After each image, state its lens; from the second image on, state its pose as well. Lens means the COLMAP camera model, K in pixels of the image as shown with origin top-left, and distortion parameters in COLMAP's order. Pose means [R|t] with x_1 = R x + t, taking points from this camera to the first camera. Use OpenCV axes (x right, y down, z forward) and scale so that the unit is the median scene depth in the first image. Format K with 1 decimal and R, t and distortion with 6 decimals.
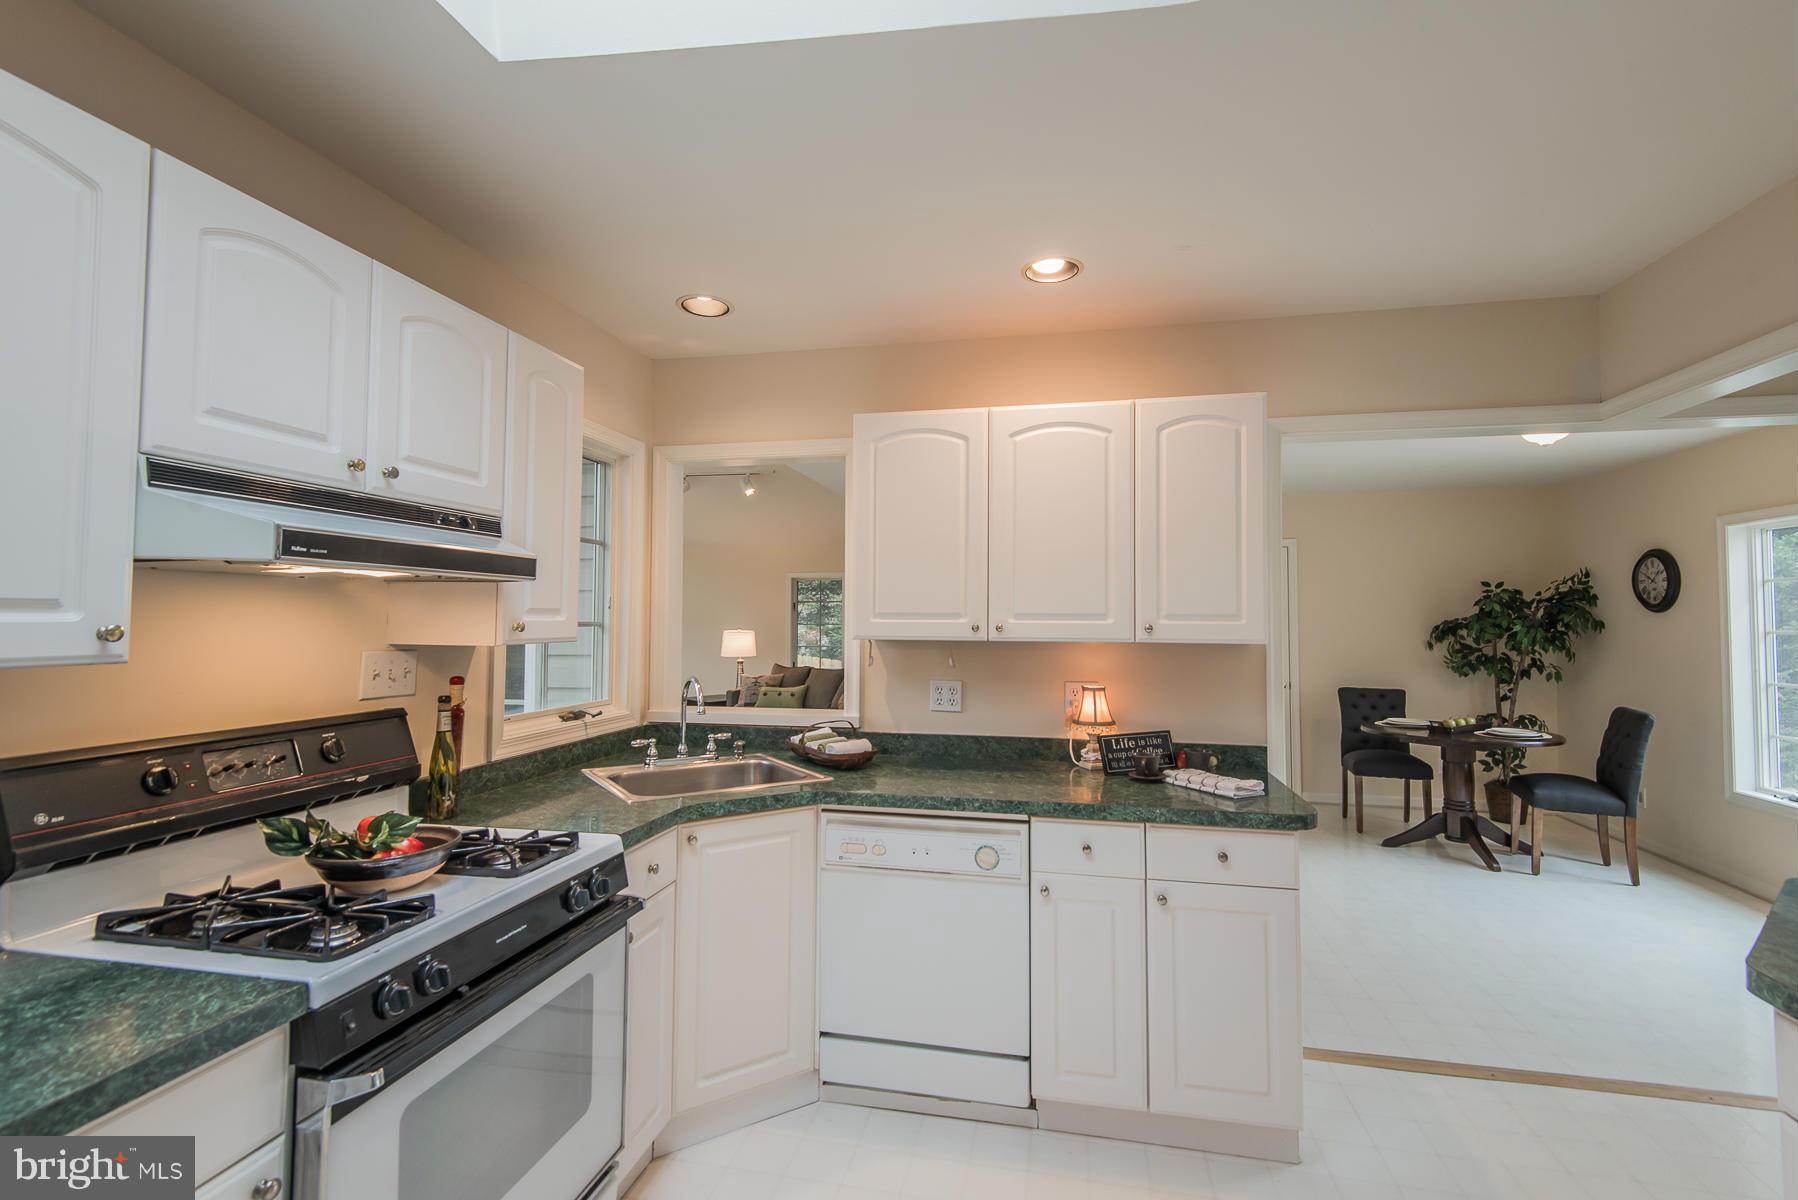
lens RADIAL K [[809.4, 0, 910.6], [0, 809.4, 588.2], [0, 0, 1]] dist [0.024705, -0.011286]
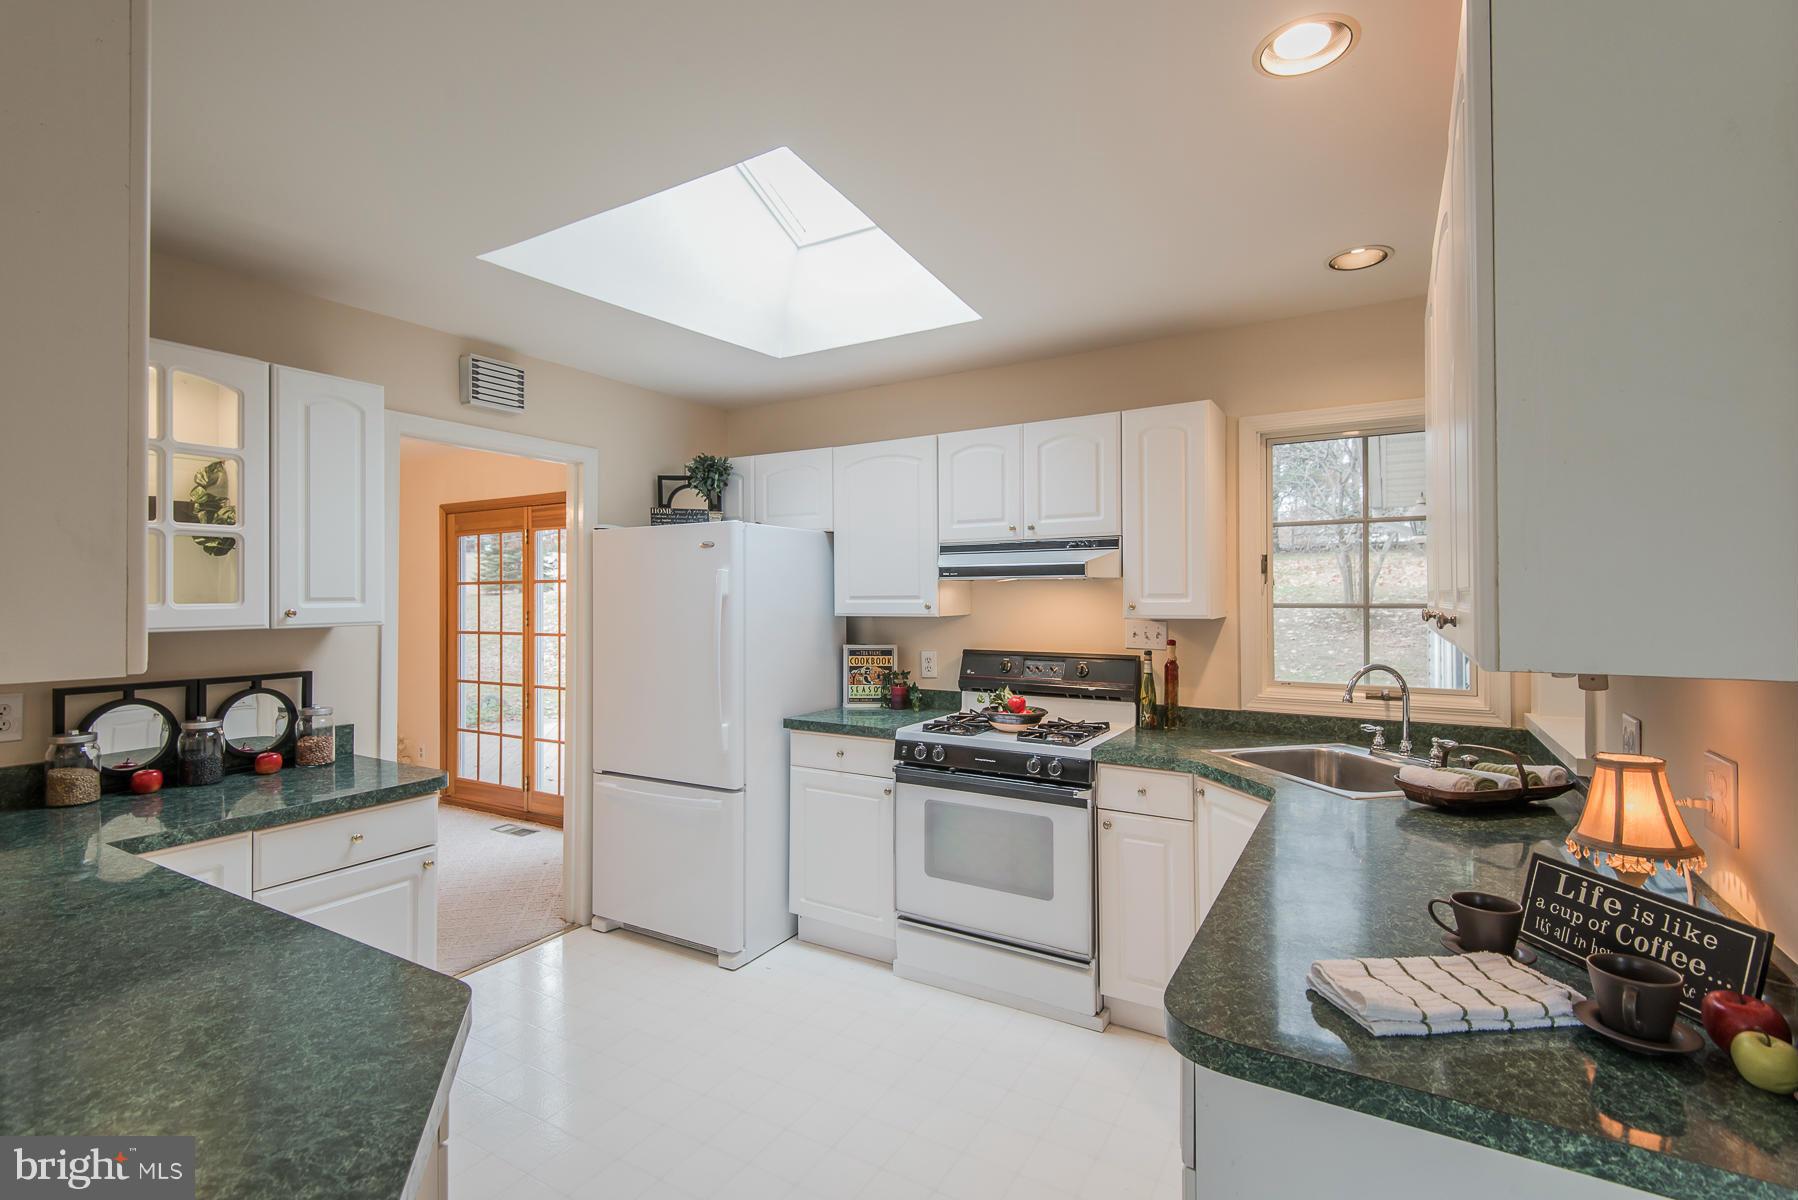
lens RADIAL K [[809.4, 0, 925.2], [0, 809.4, 592.6], [0, 0, 1]] dist [0.024705, -0.011286]
pose [[-0.316386, -0.012543, -0.948548, 0.783501], [0.034115, 0.999115, -0.024591, 0.033382], [0.948017, -0.040140, -0.315678, 0.821930]]
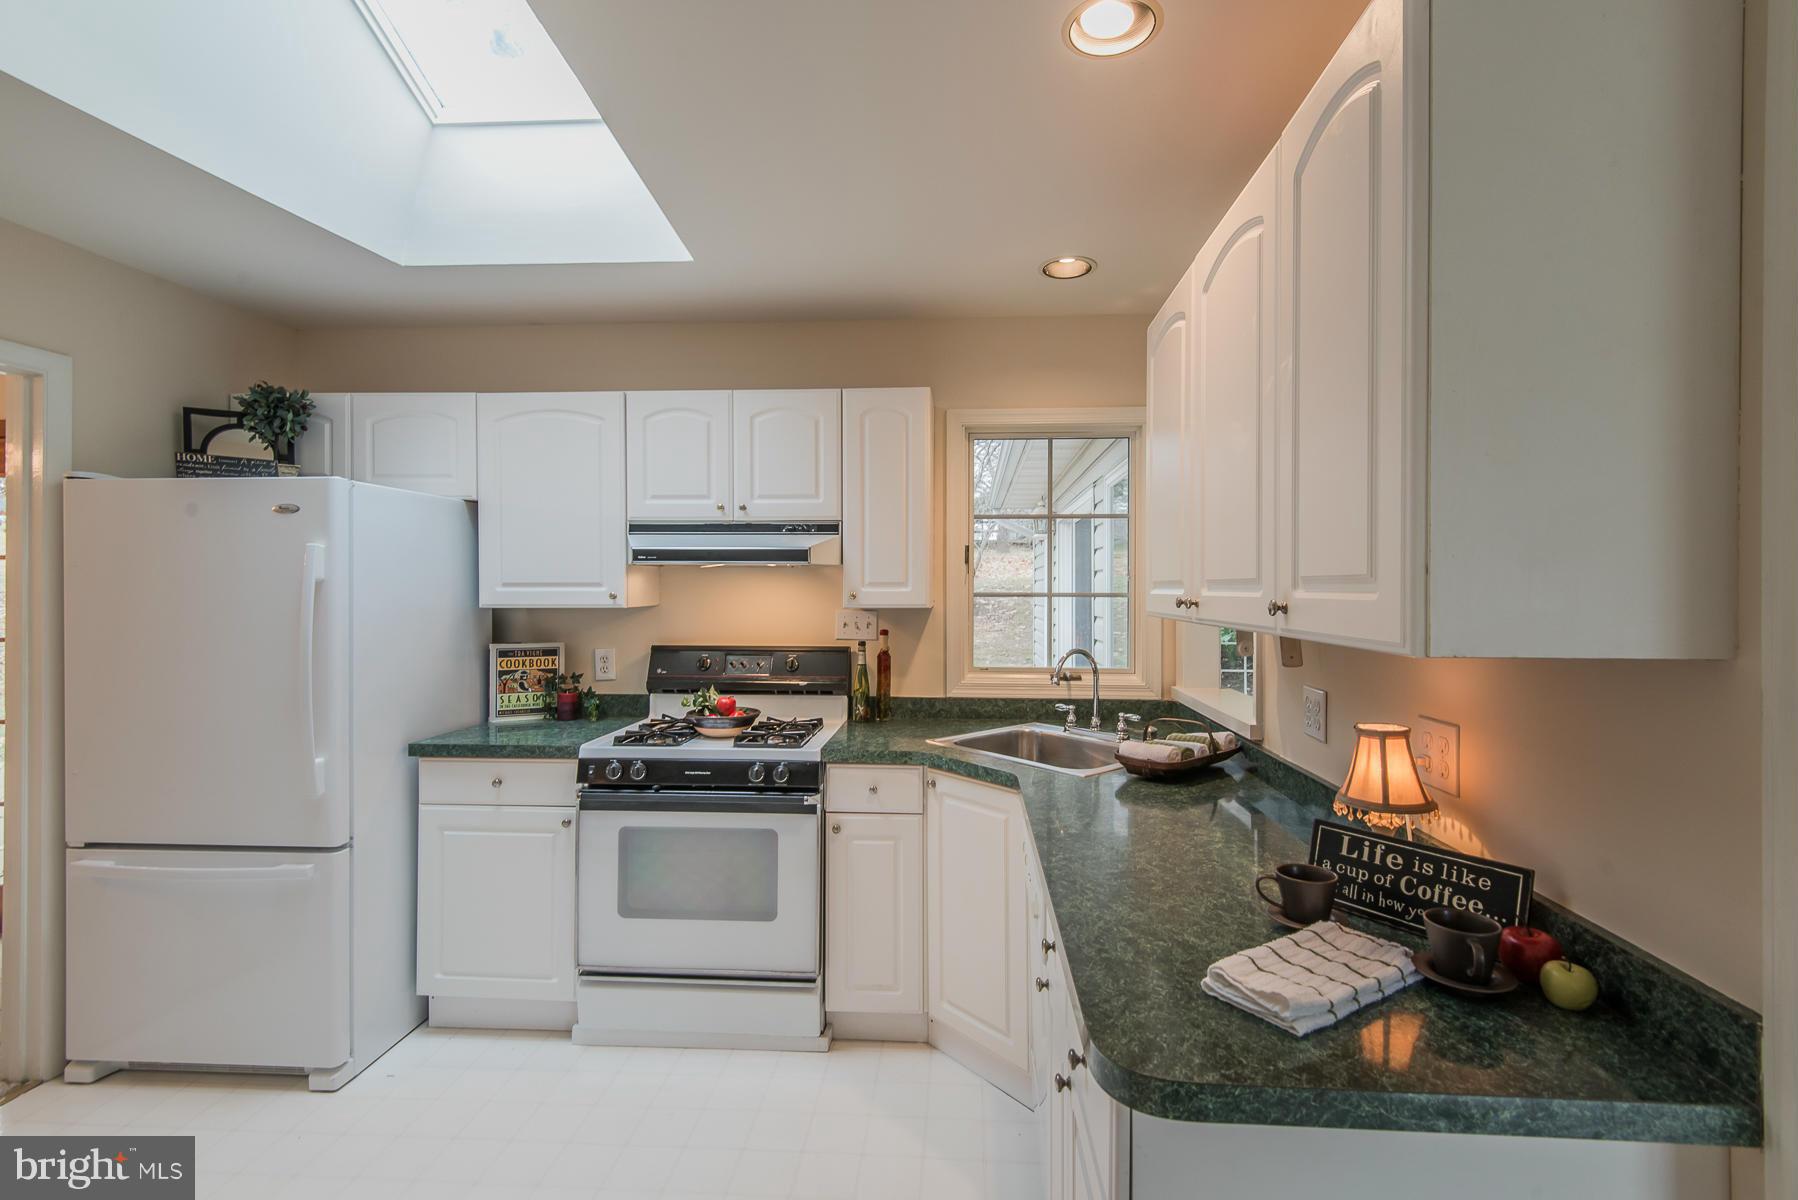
lens RADIAL K [[809.4, 0, 916.9], [0, 809.4, 592.2], [0, 0, 1]] dist [0.024705, -0.011286]
pose [[0.139196, -0.000166, -0.990265, 0.699129], [0.034576, 0.999391, 0.004692, 0.028585], [0.989661, -0.034893, 0.139117, 0.681085]]
